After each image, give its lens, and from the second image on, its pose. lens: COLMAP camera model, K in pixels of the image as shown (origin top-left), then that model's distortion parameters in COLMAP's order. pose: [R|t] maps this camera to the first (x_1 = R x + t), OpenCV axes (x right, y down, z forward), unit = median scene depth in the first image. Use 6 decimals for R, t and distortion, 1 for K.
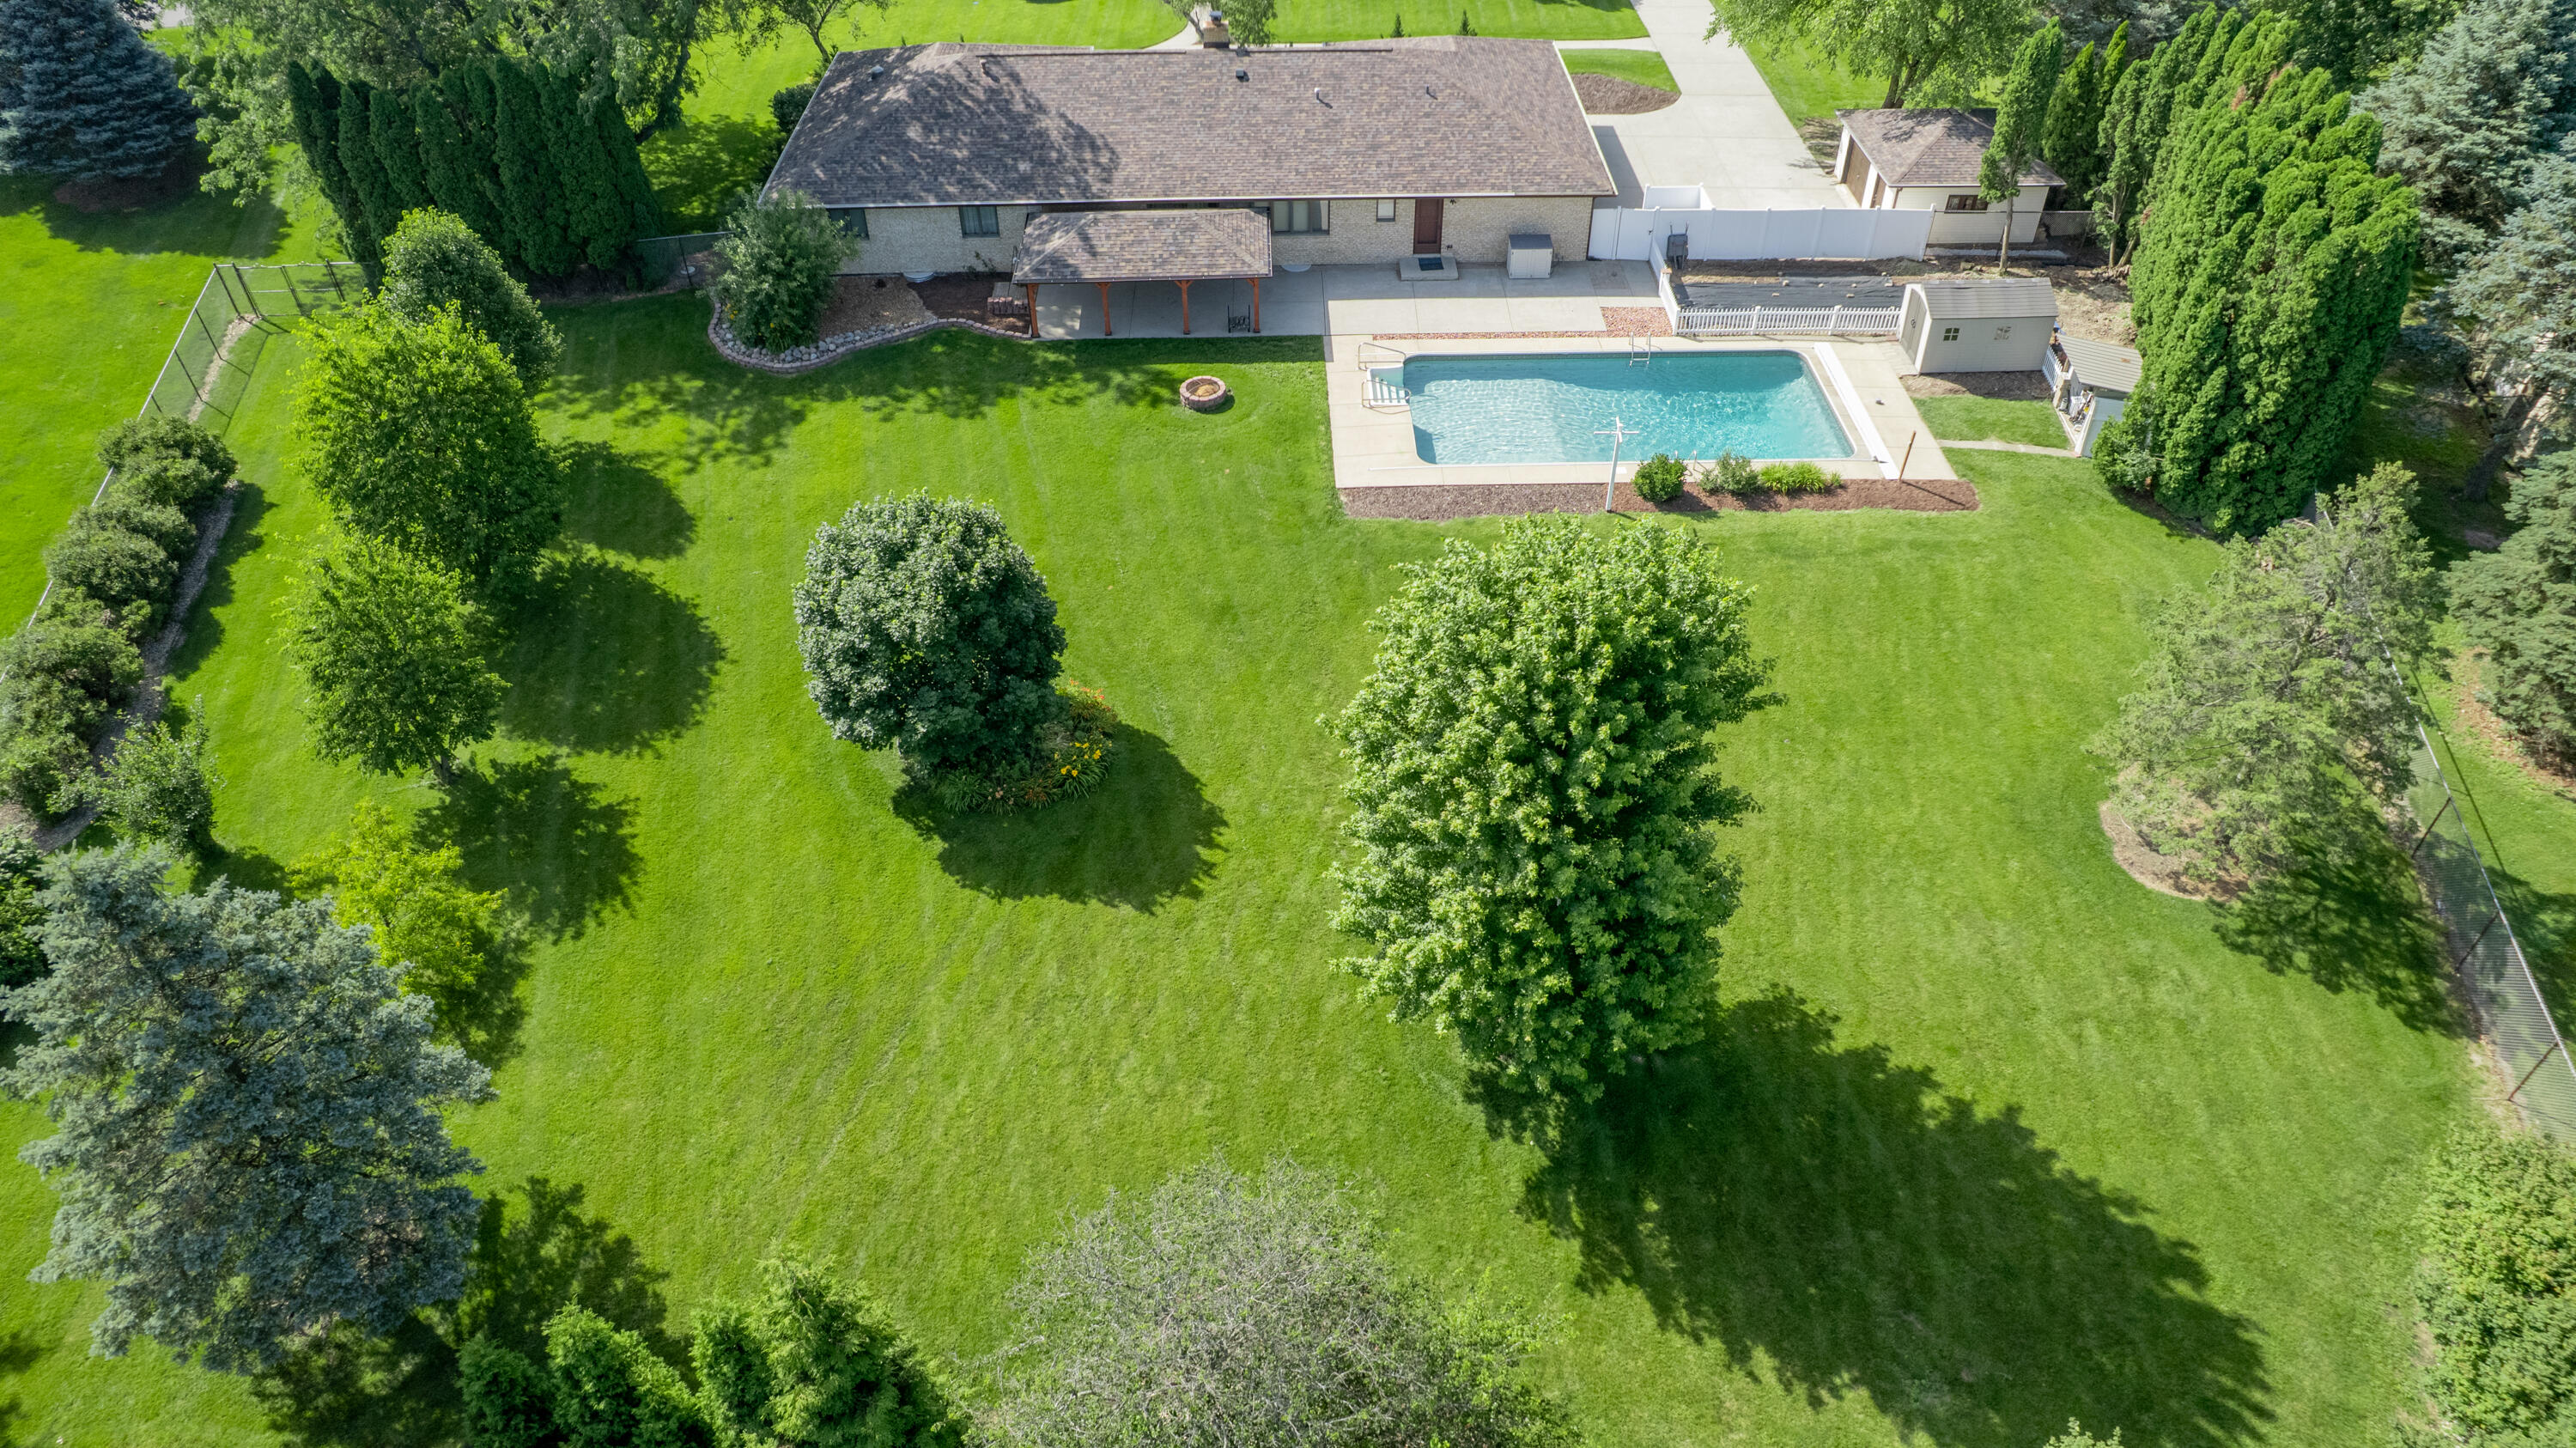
lens RADIAL K [[1639.8, 0, 1300.5], [0, 1639.8, 724.3], [0, 0, 1]] dist [-0.073025, 0.065626]
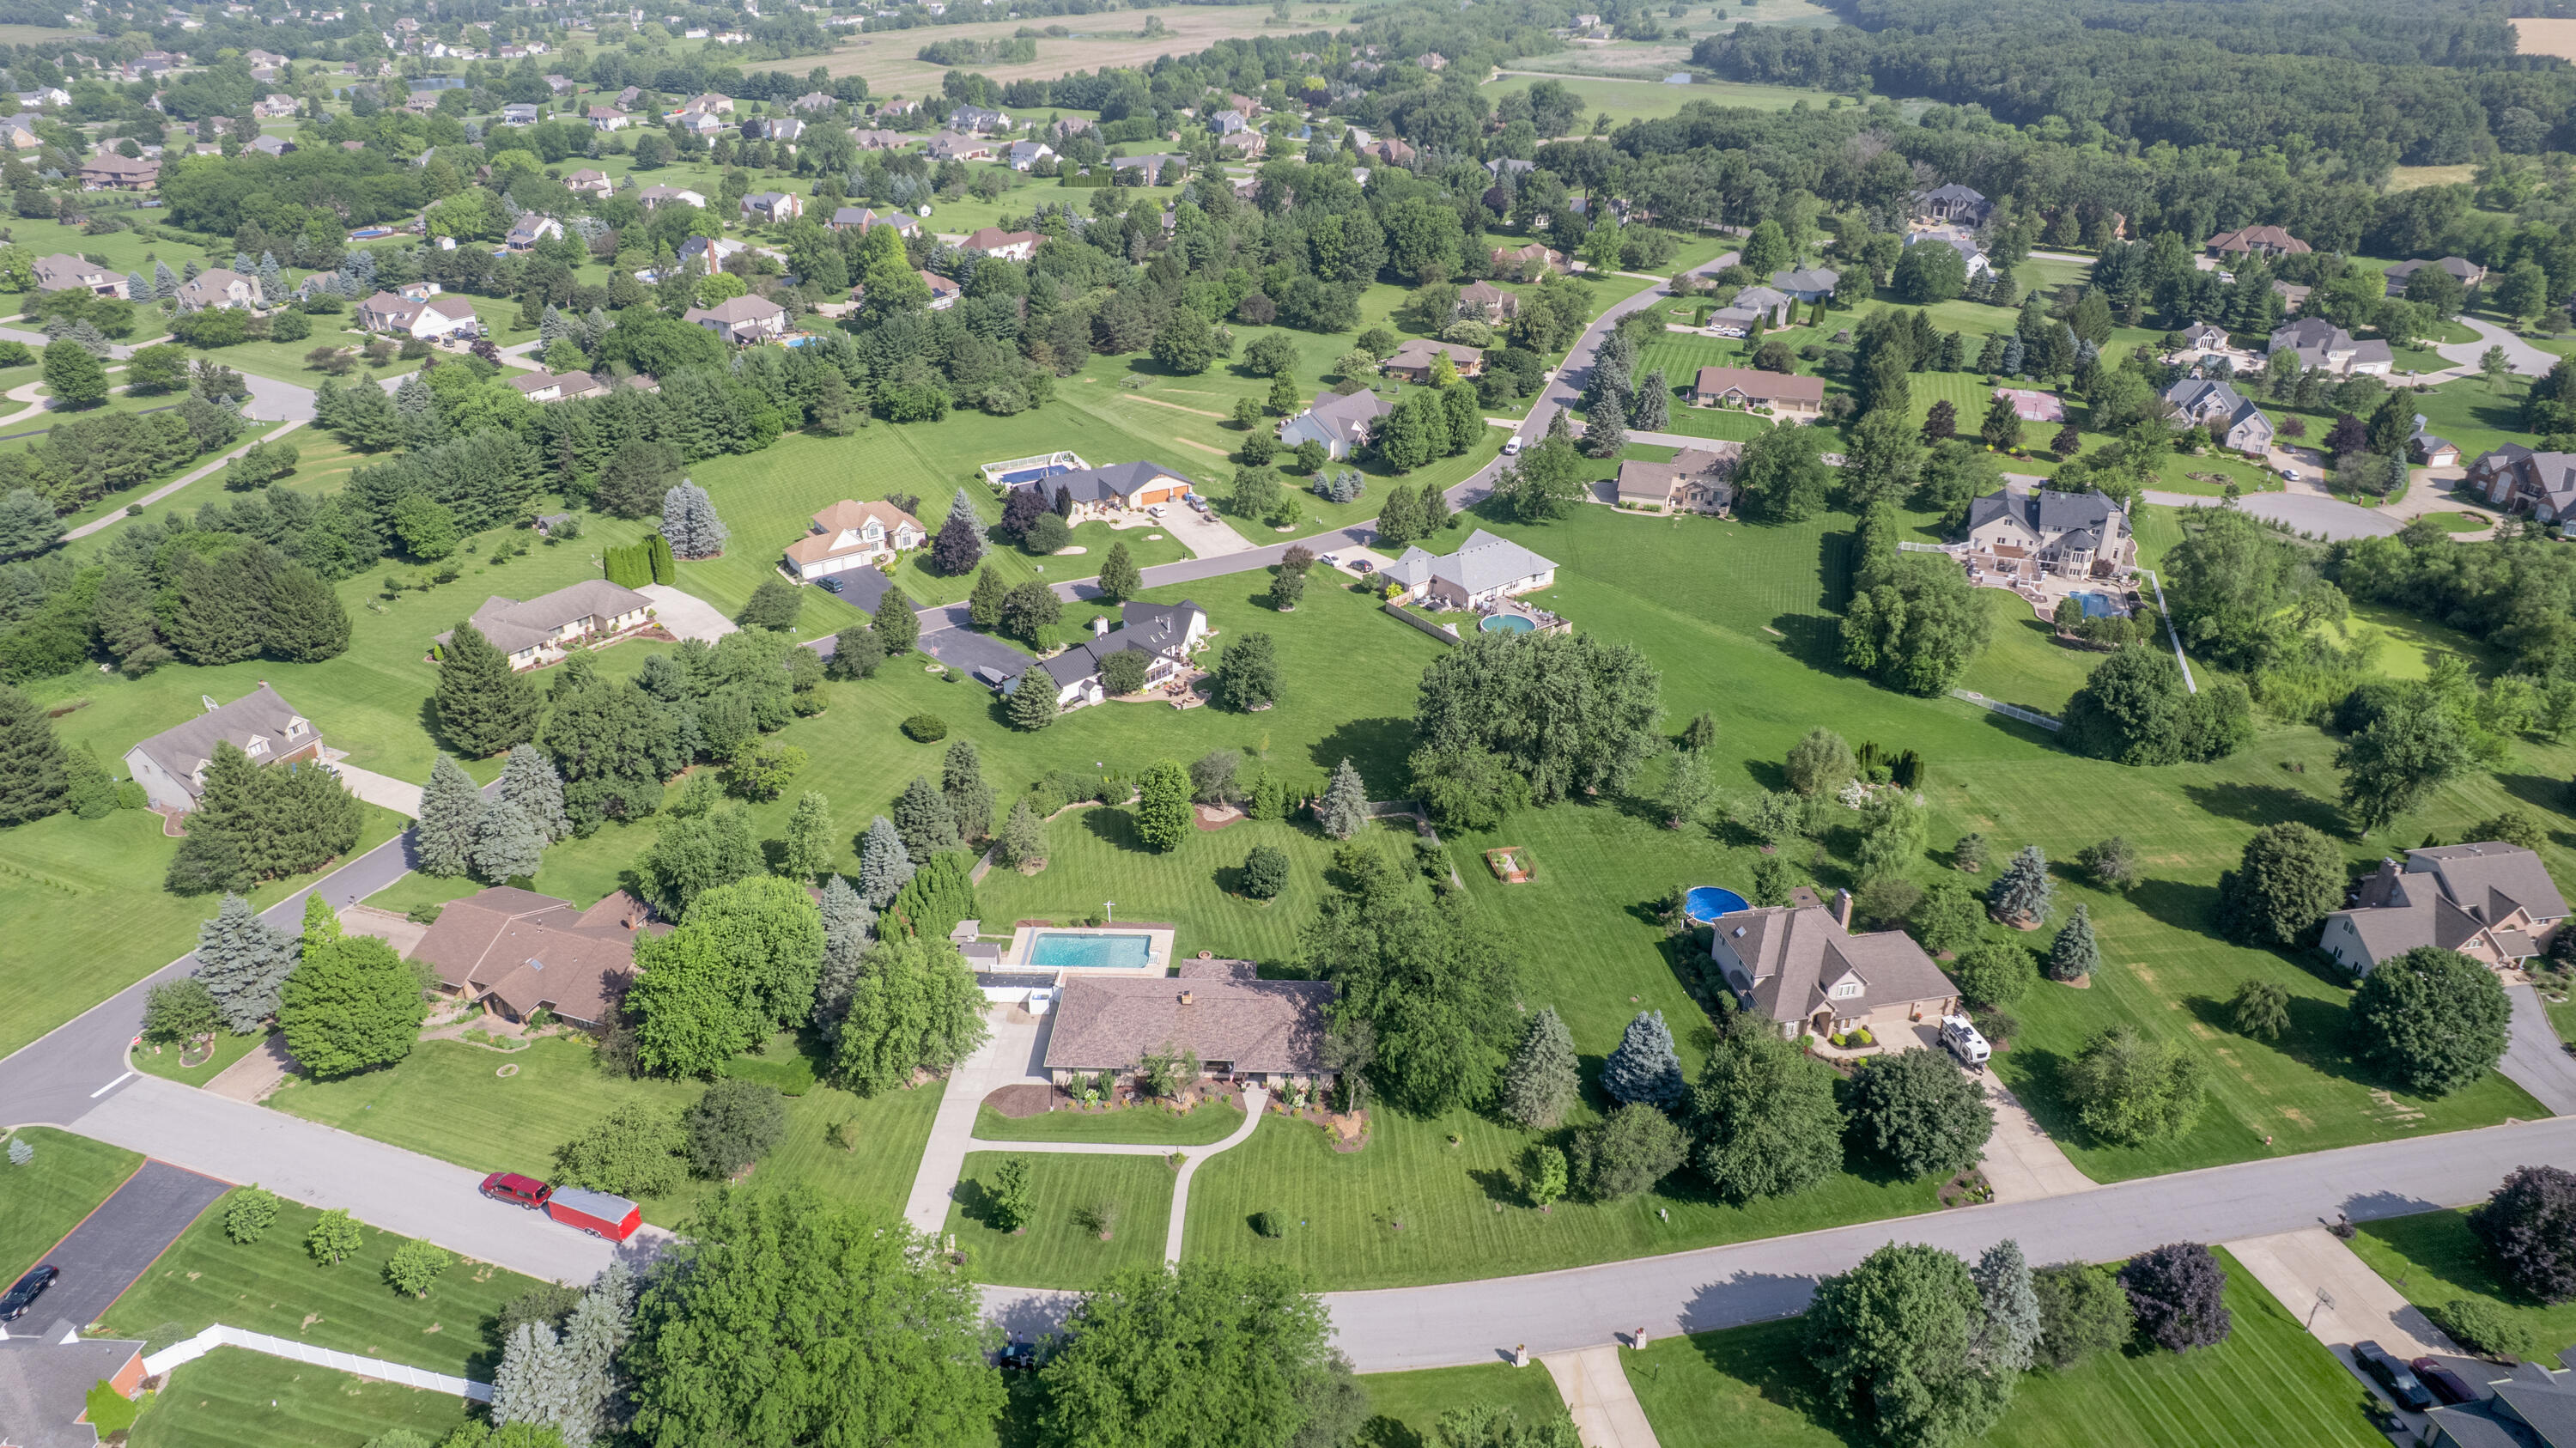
lens RADIAL K [[1639.8, 0, 1288.5], [0, 1639.8, 706.6], [0, 0, 1]] dist [-0.073025, 0.065626]
pose [[-0.998053, -0.022781, 0.058070, -0.447544], [0.046034, 0.359229, 0.932113, -3.817301], [-0.042095, 0.932971, -0.357481, 1.798465]]
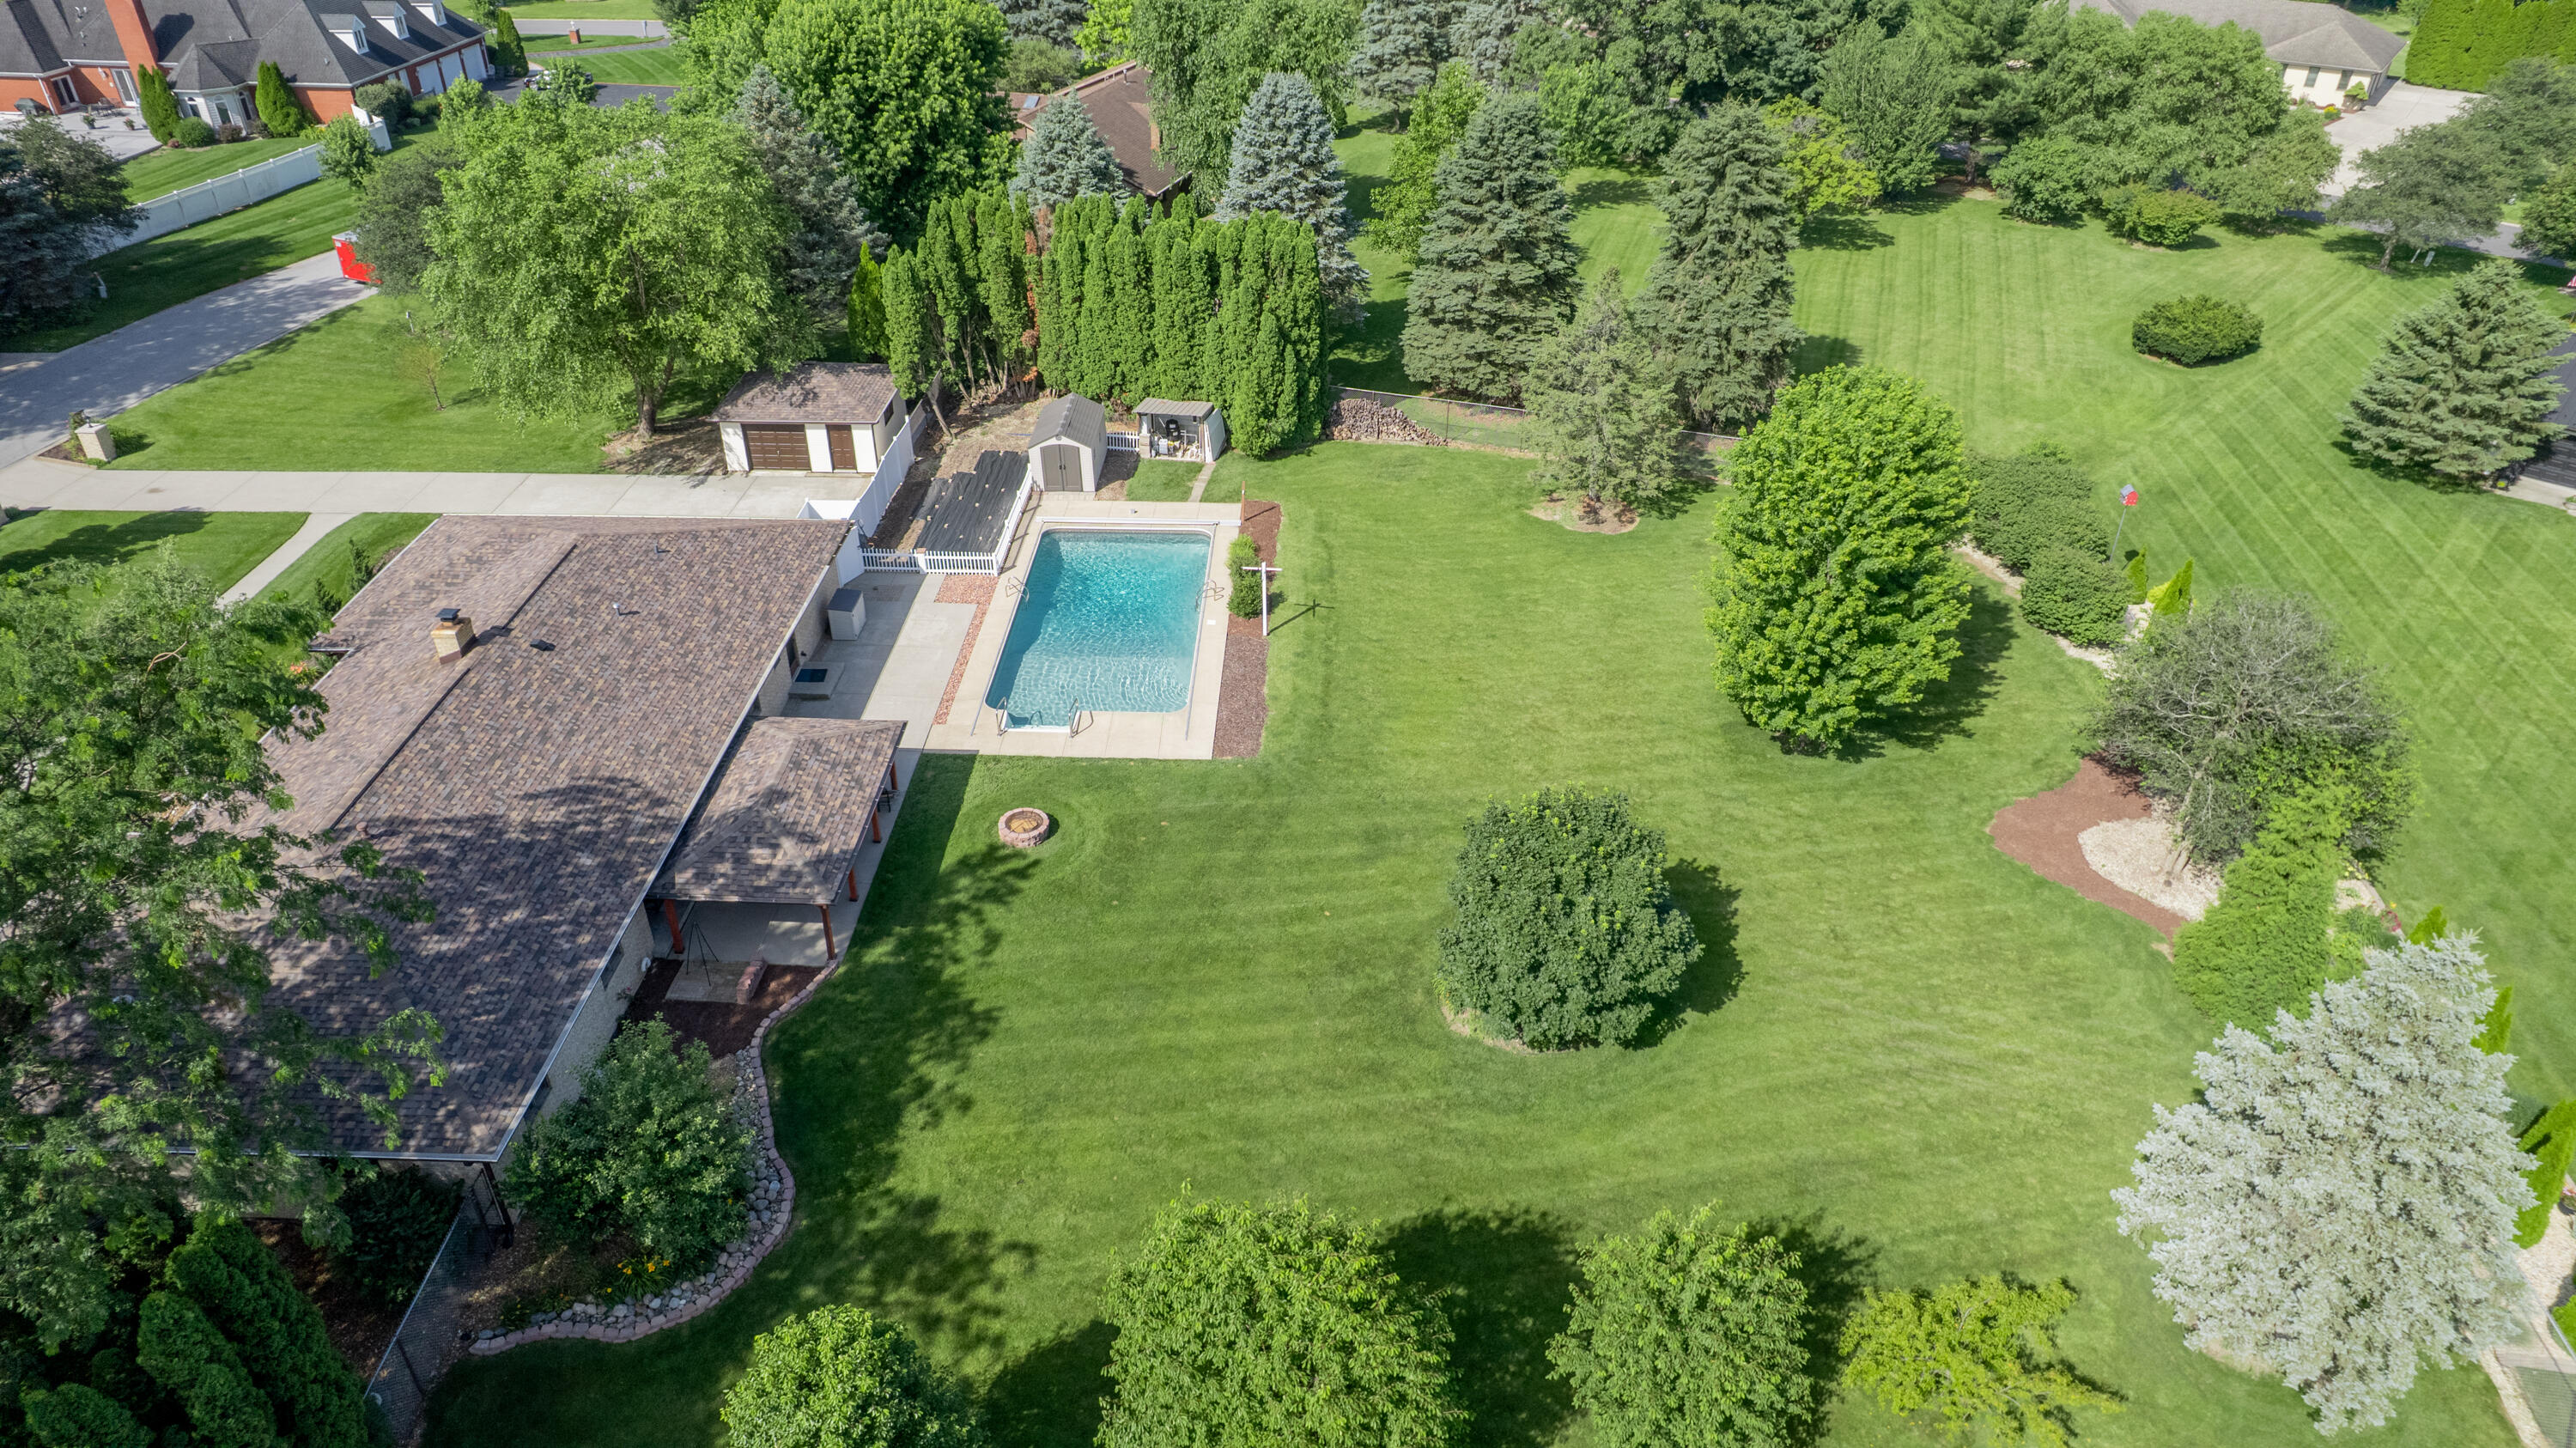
lens RADIAL K [[1639.8, 0, 1289.8], [0, 1639.8, 707.1], [0, 0, 1]] dist [-0.073025, 0.065626]
pose [[0.050302, -0.532677, 0.844822, -0.808323], [0.663671, 0.649945, 0.370287, -0.497460], [-0.746332, 0.542058, 0.386216, 0.503473]]
